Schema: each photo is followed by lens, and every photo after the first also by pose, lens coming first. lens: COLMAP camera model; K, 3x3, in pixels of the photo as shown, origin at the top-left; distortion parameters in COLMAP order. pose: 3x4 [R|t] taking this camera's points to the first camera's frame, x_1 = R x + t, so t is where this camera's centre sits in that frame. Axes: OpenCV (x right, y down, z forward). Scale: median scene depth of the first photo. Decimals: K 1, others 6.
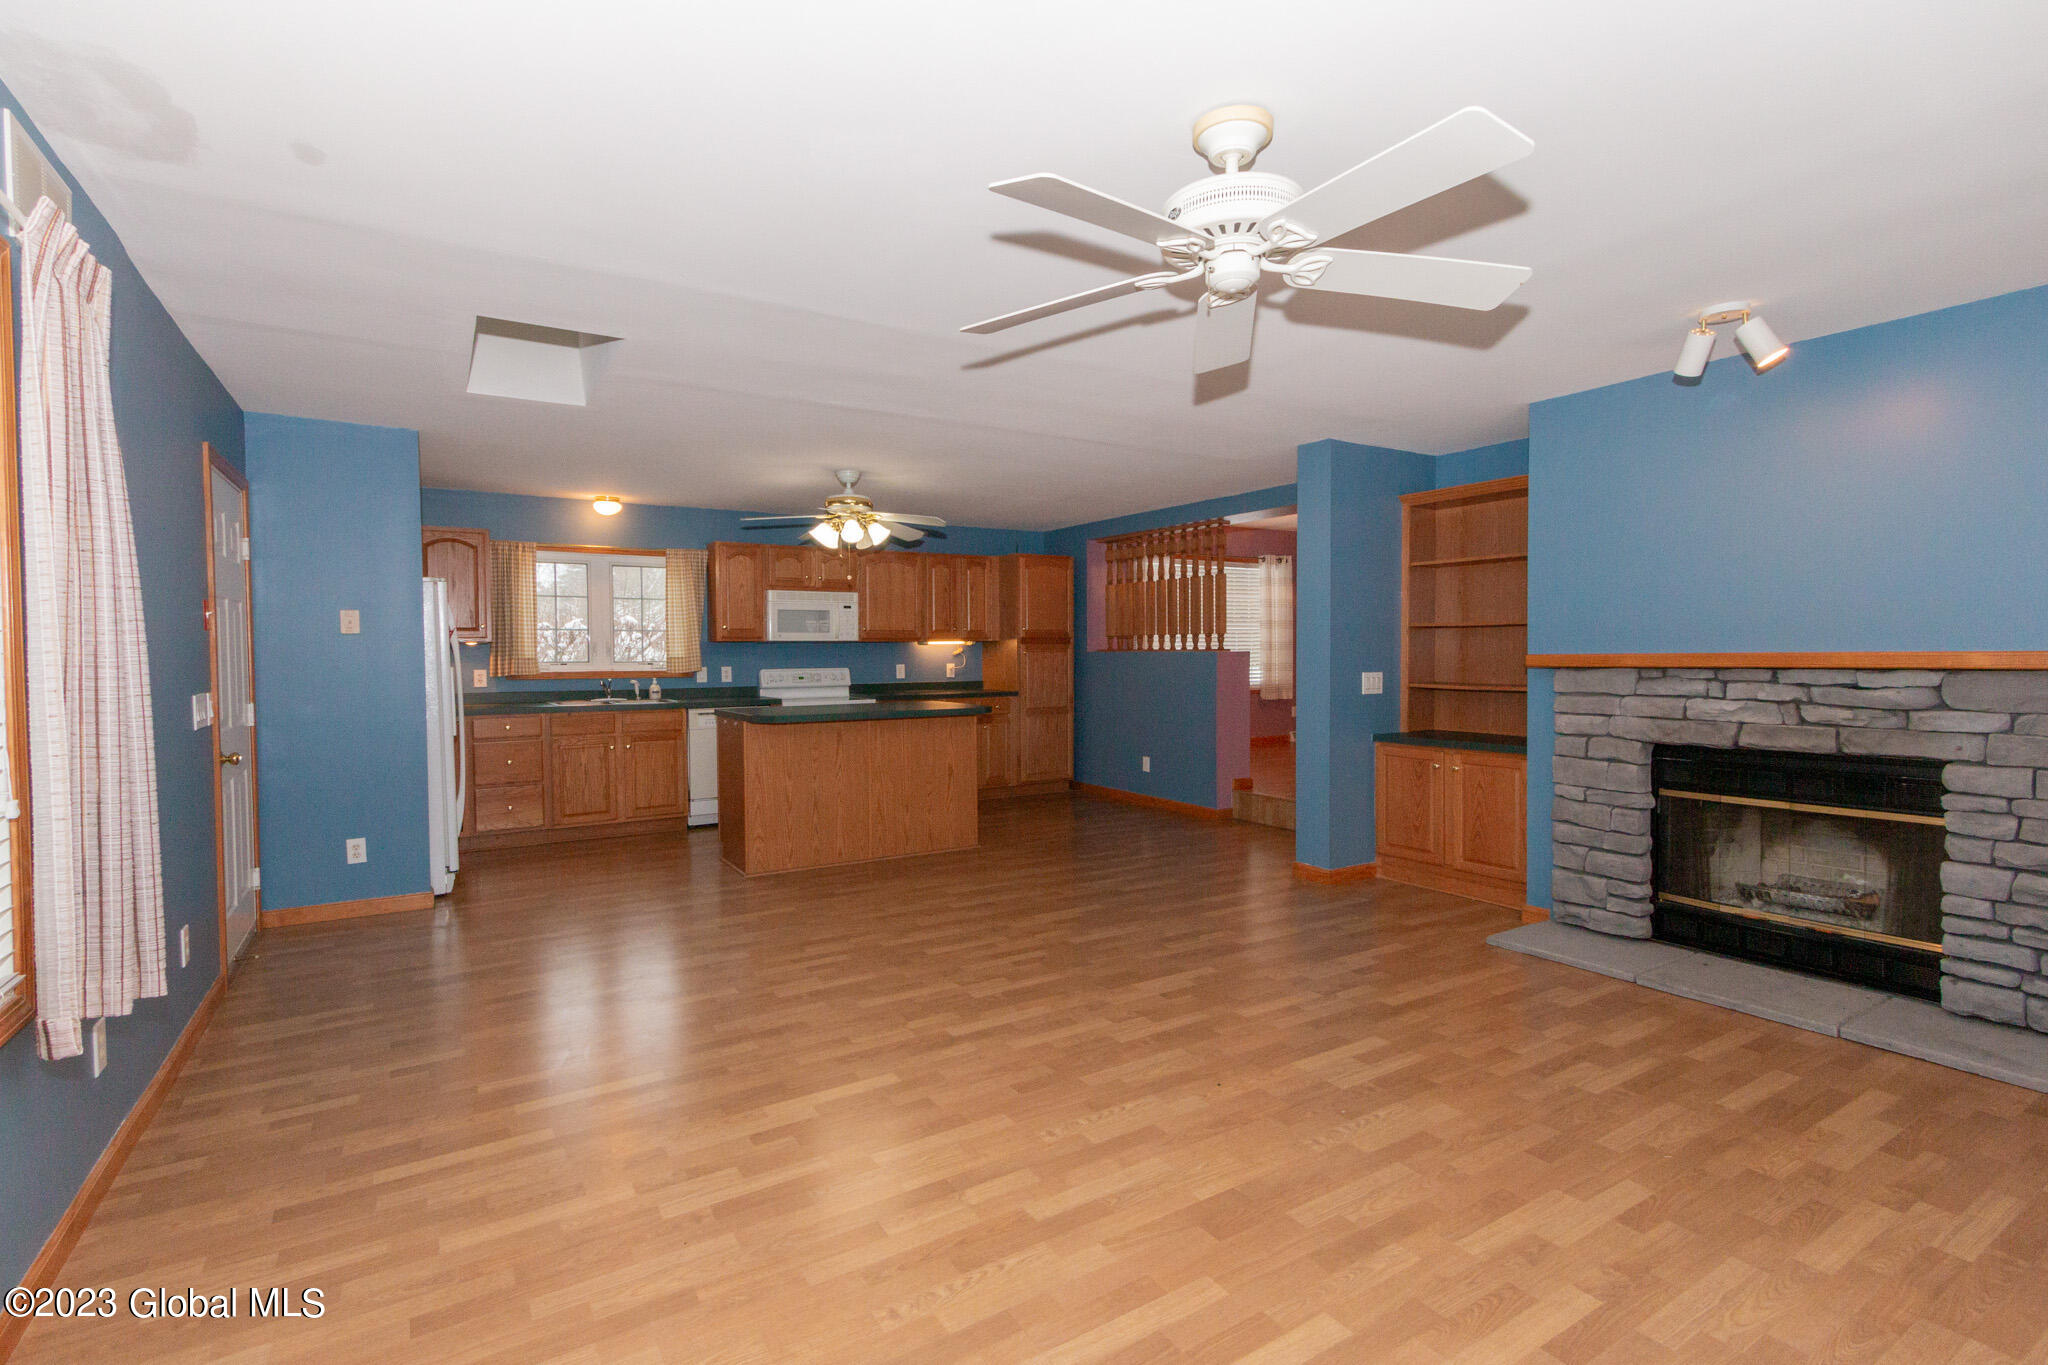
lens RADIAL K [[948.2, 0, 1008.7], [0, 948.2, 681.4], [0, 0, 1]] dist [0.000621, 0.000999]
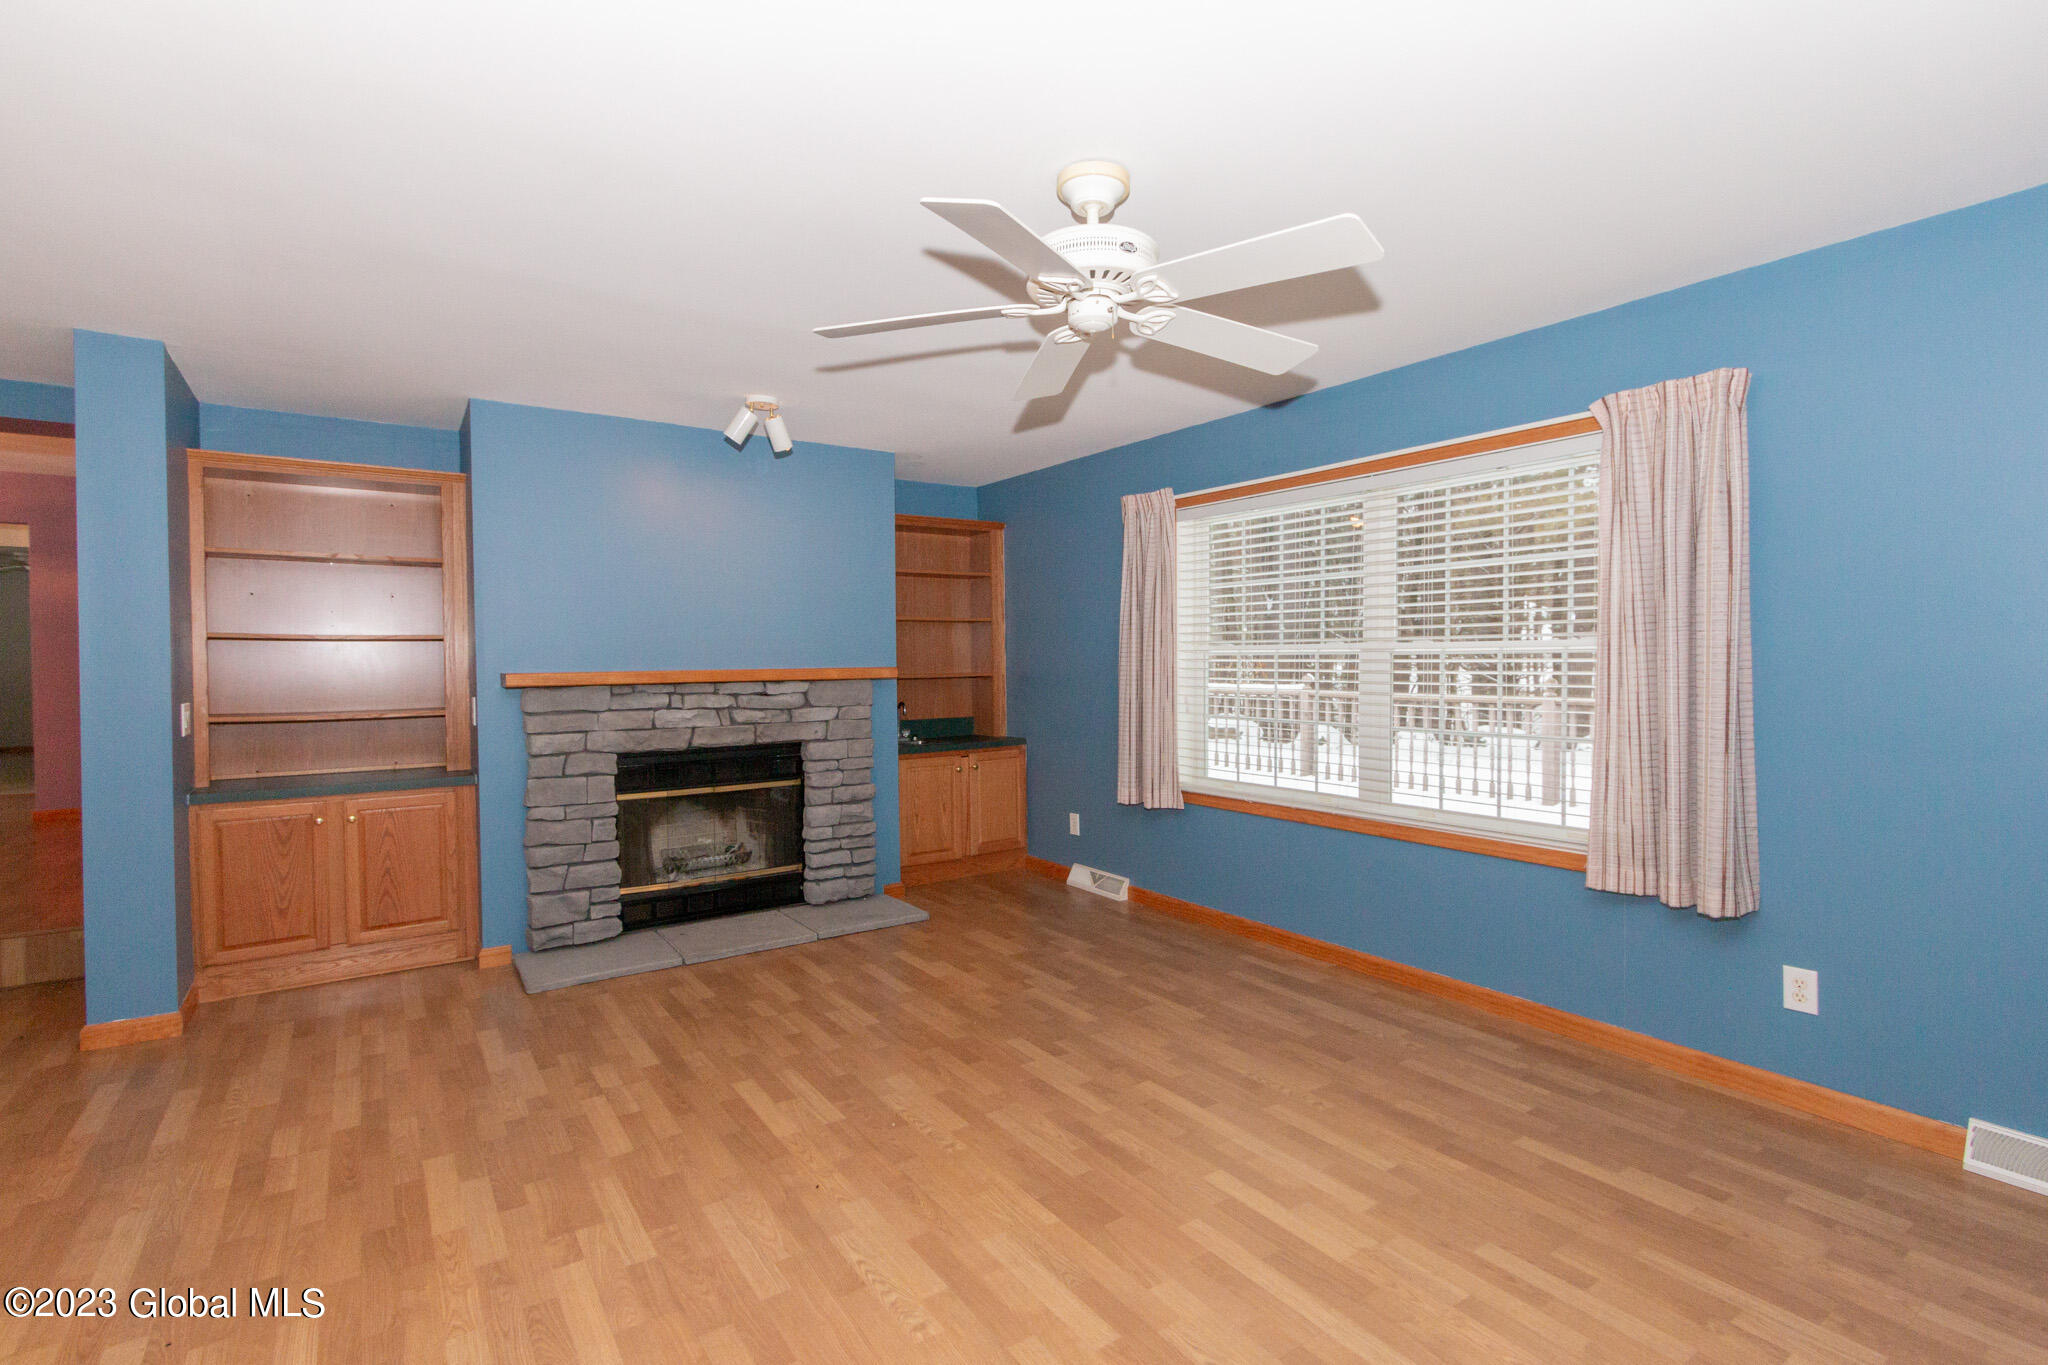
lens RADIAL K [[948.2, 0, 1008.7], [0, 948.2, 681.4], [0, 0, 1]] dist [0.000621, 0.000999]
pose [[-0.048545, -0.015458, 0.998701, -0.494344], [0.037077, 0.999163, 0.017267, -0.023337], [-0.998133, 0.037868, -0.047931, 0.686171]]
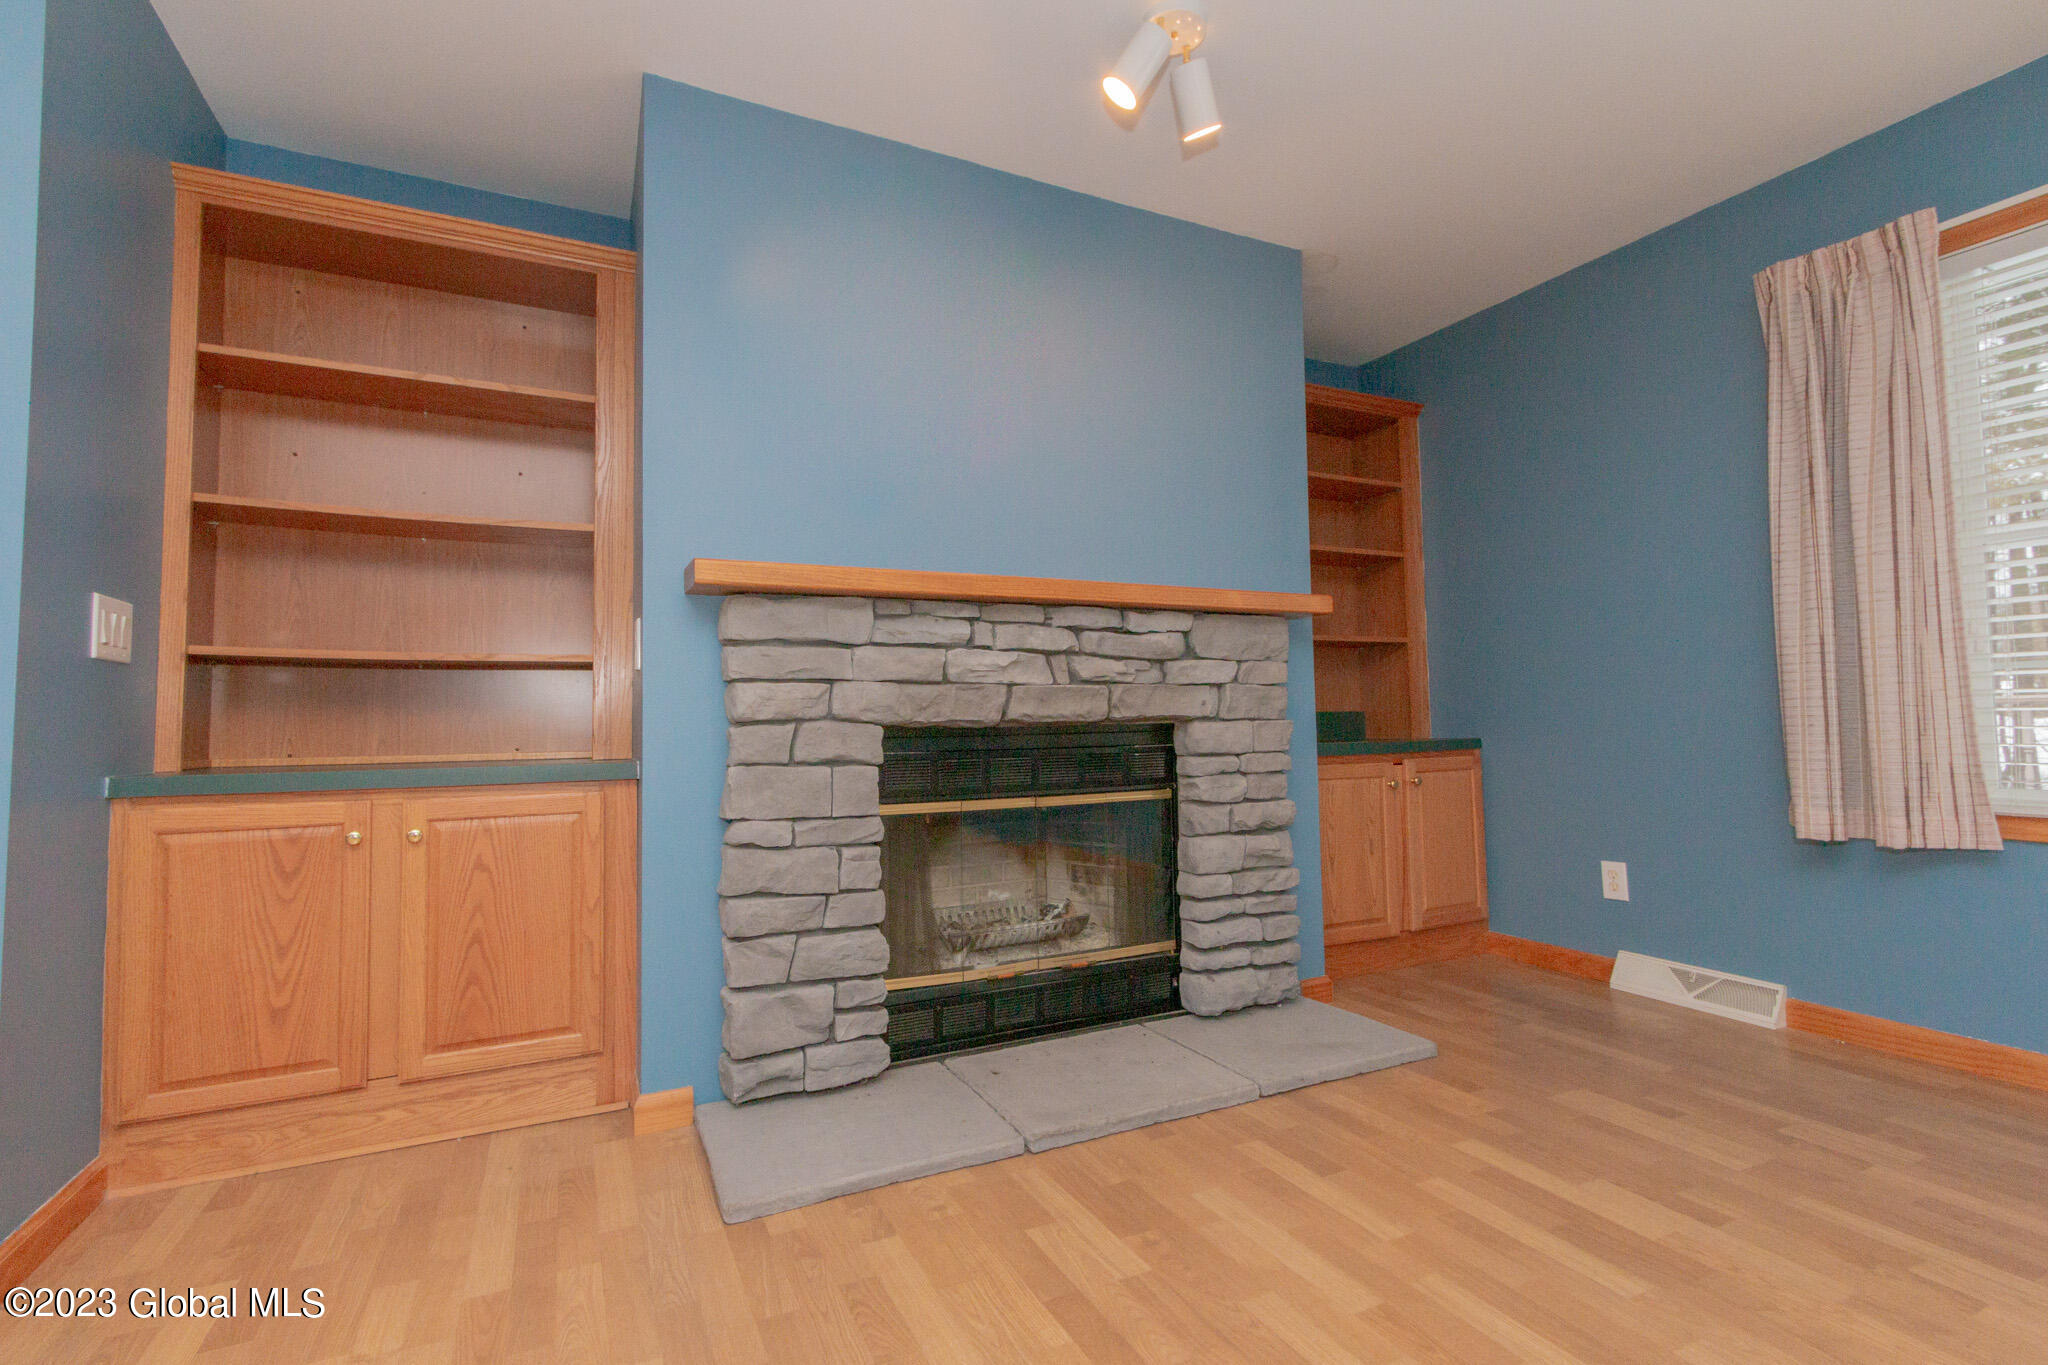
lens RADIAL K [[934.4, 0, 1007.0], [0, 934.4, 675.9], [0, 0, 1]] dist [0.001728, 0.000838]
pose [[0.108053, 0.057587, 0.992476, 0.120013], [0.042191, 0.997156, -0.062452, 0.083125], [-0.993249, 0.048622, 0.105316, 0.982824]]
